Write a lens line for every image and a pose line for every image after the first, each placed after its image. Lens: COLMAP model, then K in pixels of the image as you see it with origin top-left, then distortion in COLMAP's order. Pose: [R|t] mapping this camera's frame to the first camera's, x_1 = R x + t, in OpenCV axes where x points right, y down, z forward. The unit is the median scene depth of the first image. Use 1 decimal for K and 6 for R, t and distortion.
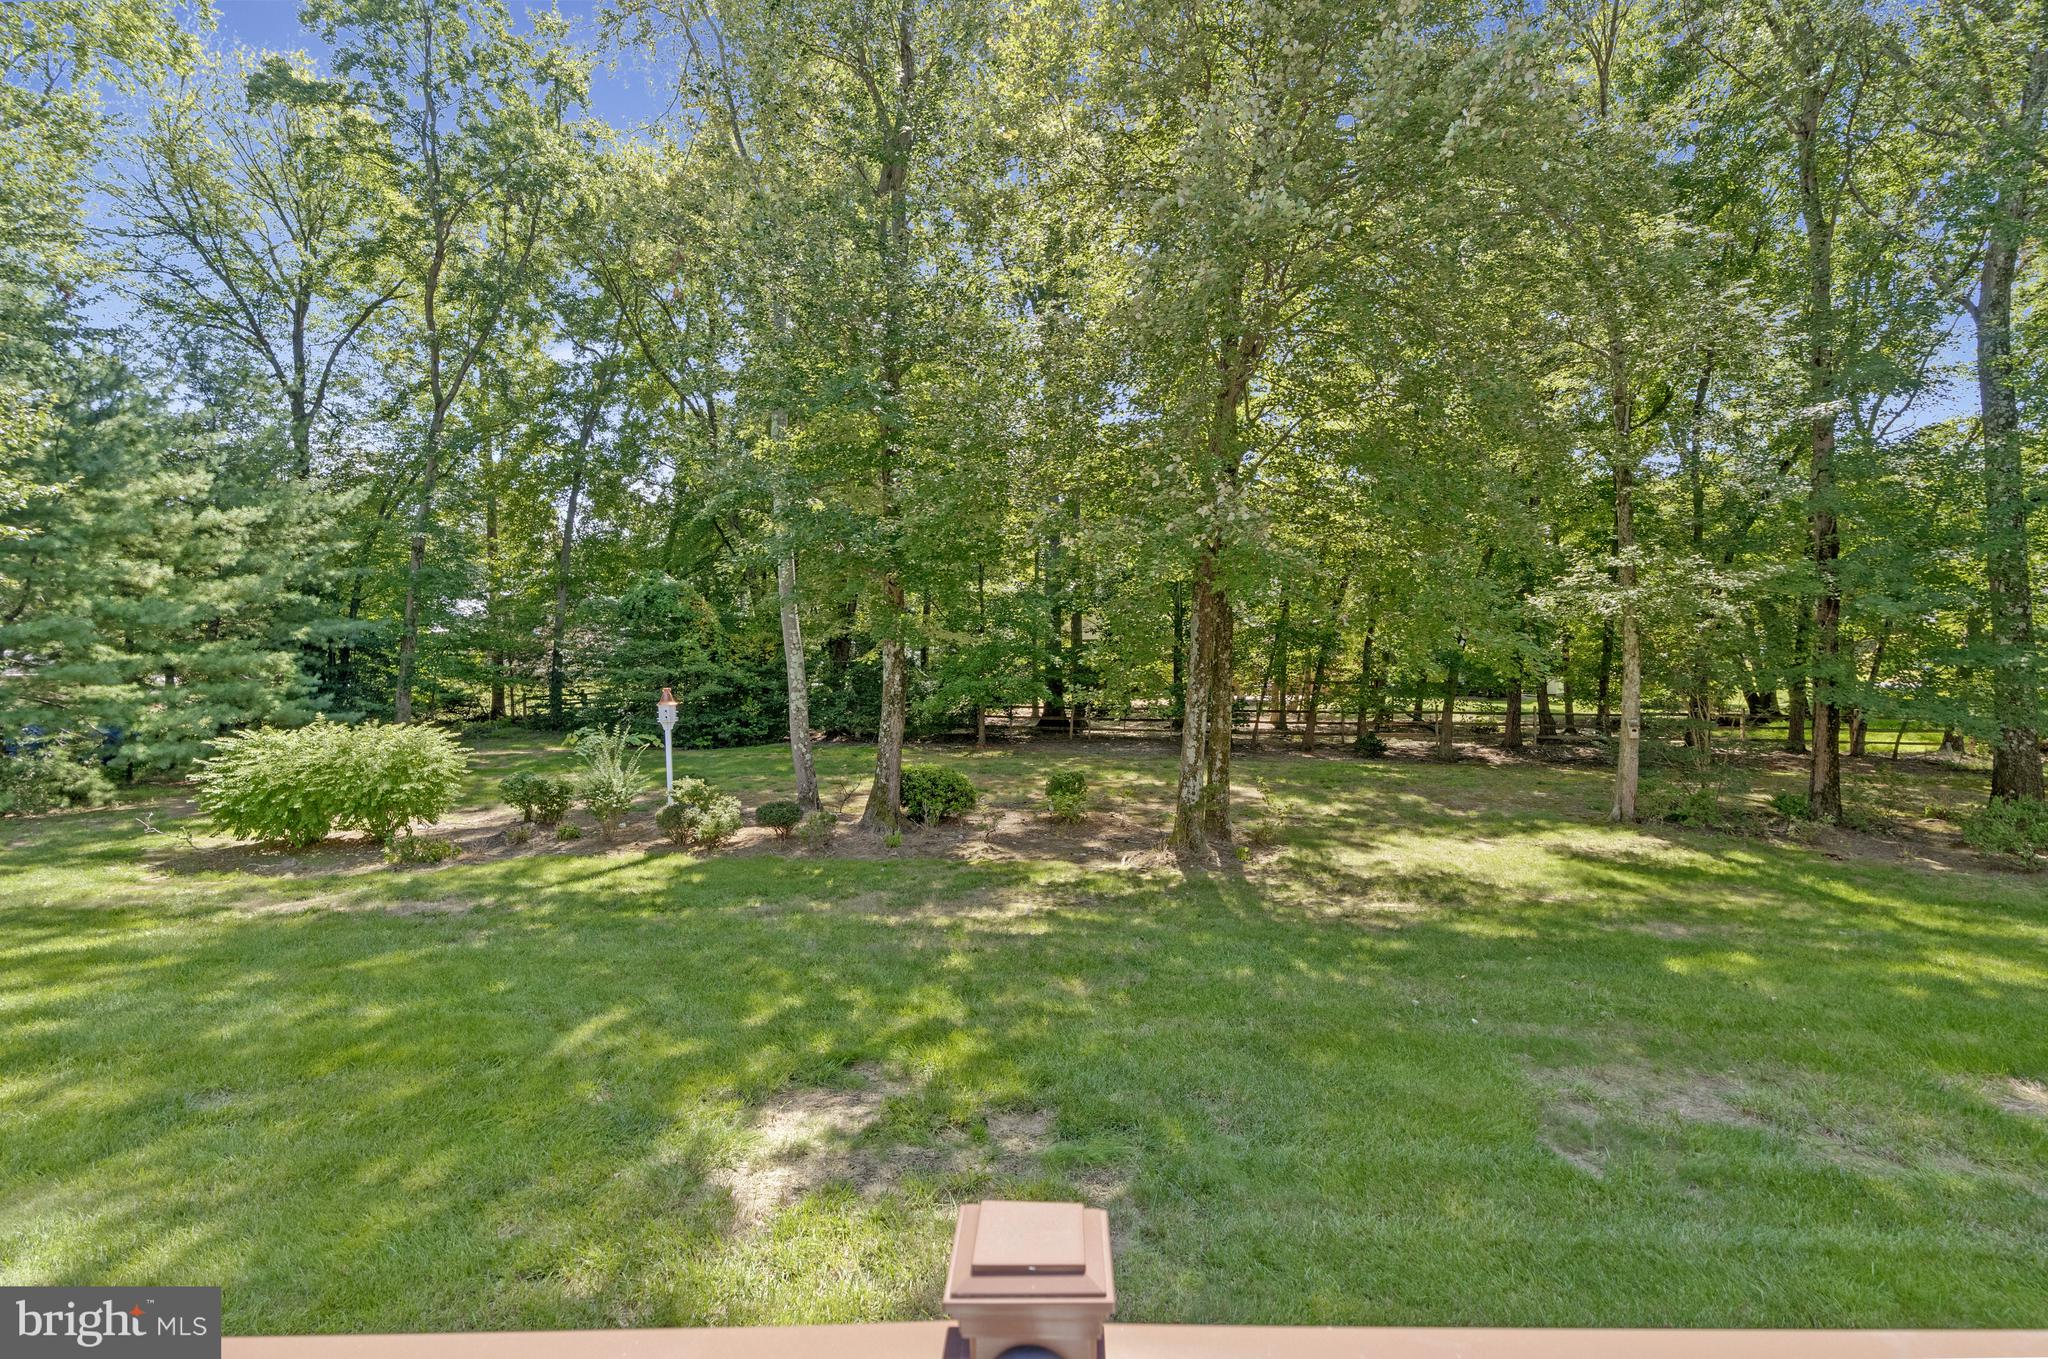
lens RADIAL K [[966.8, 0, 1024.0], [0, 966.8, 679.5], [0, 0, 1]] dist [-0.002270, 0.000411]
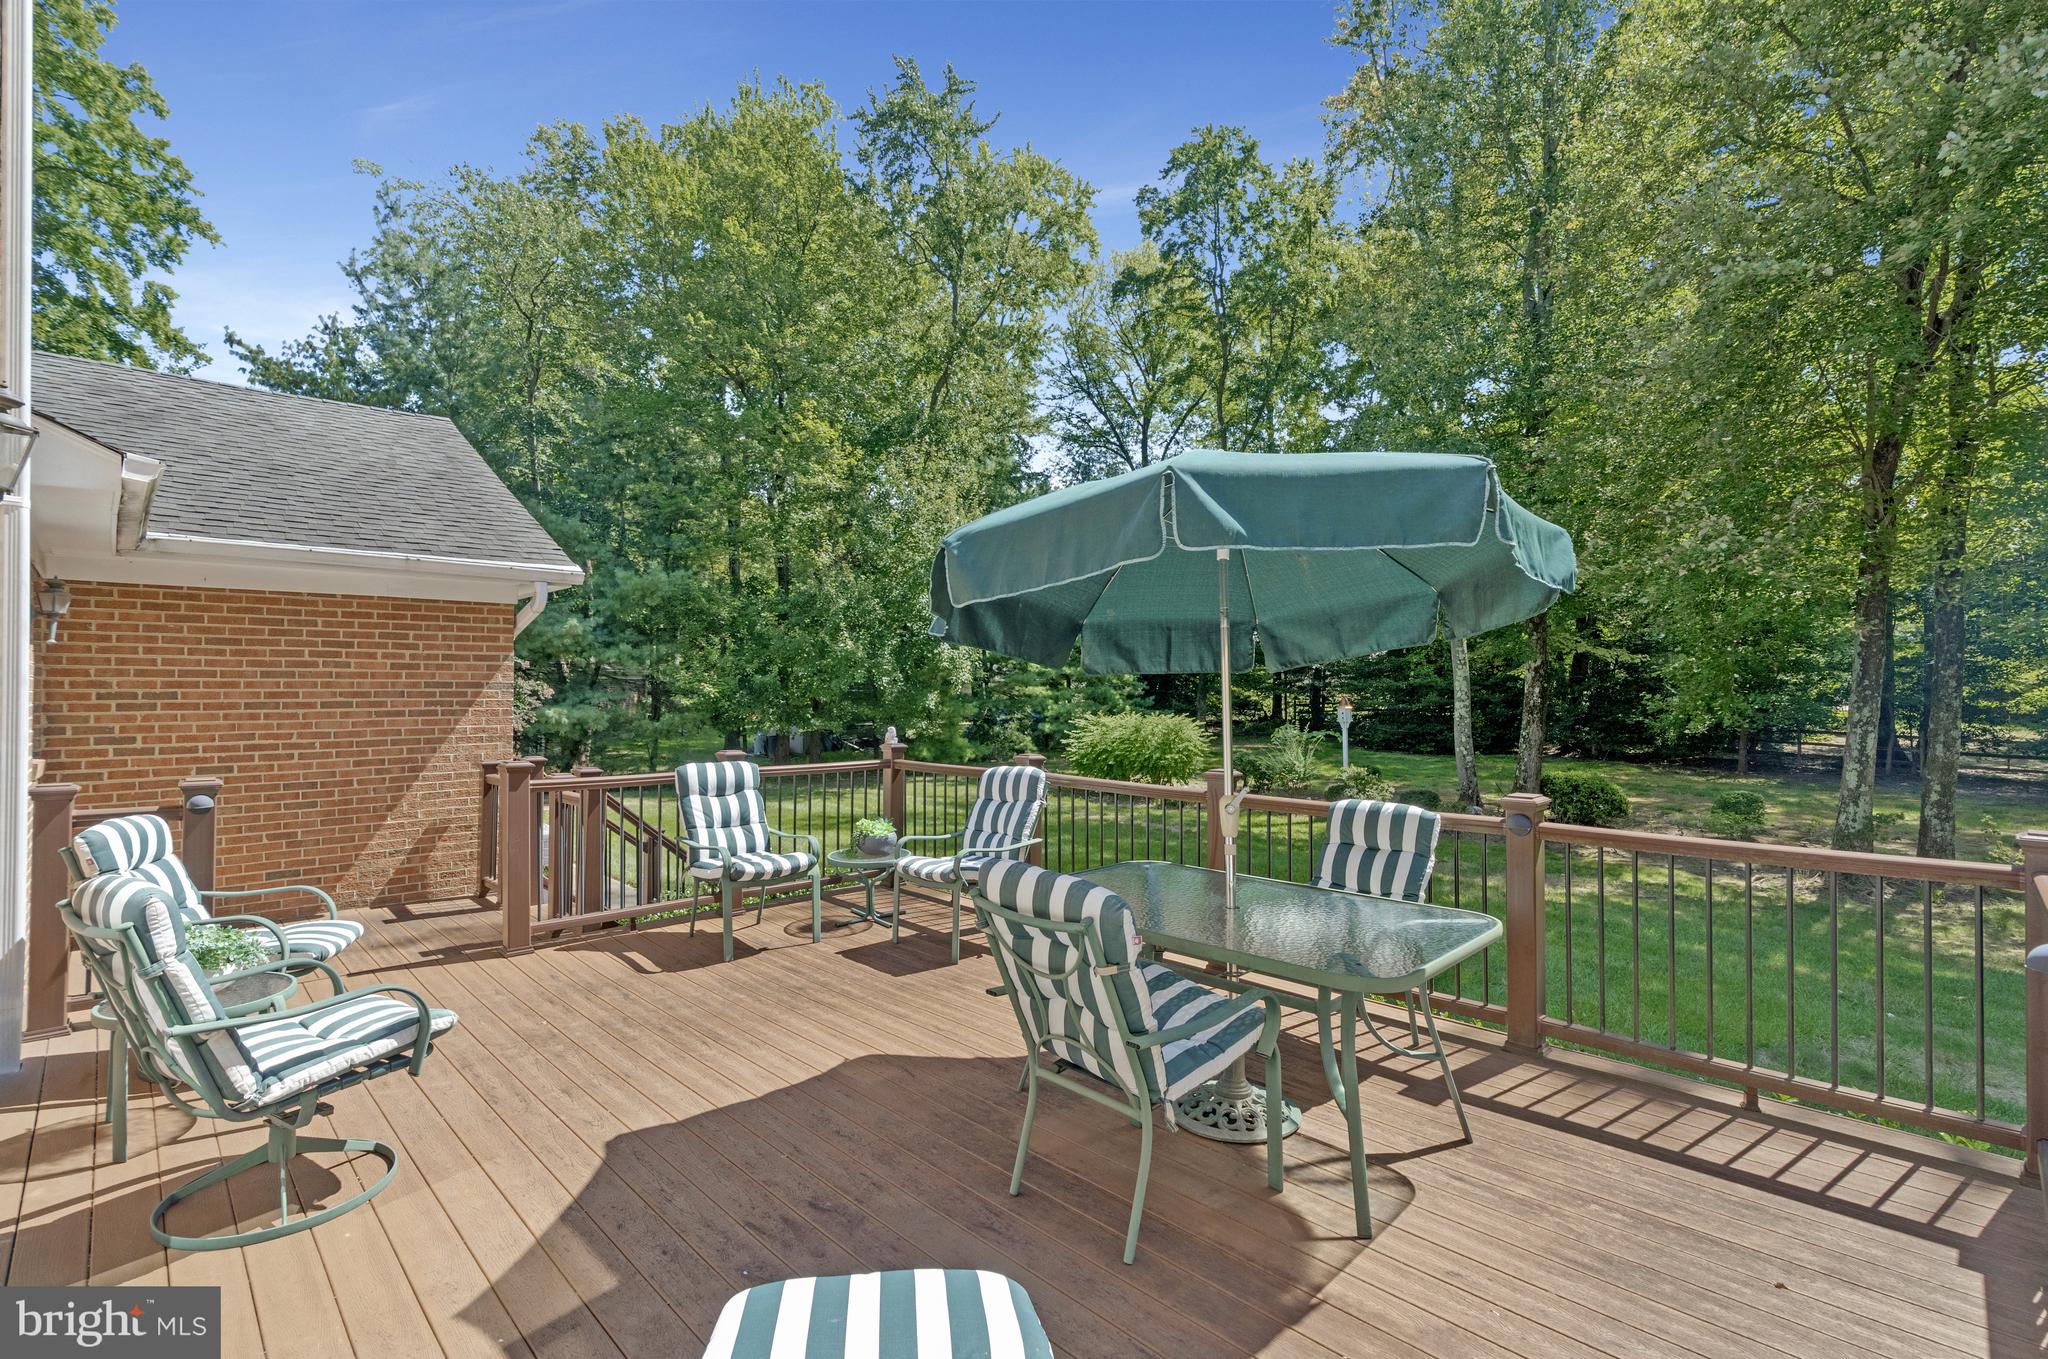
lens RADIAL K [[943.1, 0, 1024.0], [0, 943.1, 679.5], [0, 0, 1]] dist [0.000185, 0.000233]
pose [[0.701615, 0.010916, -0.712472, 0.131550], [-0.021358, 0.999756, -0.005715, 0.002750], [0.712236, 0.019227, 0.701677, -0.101953]]
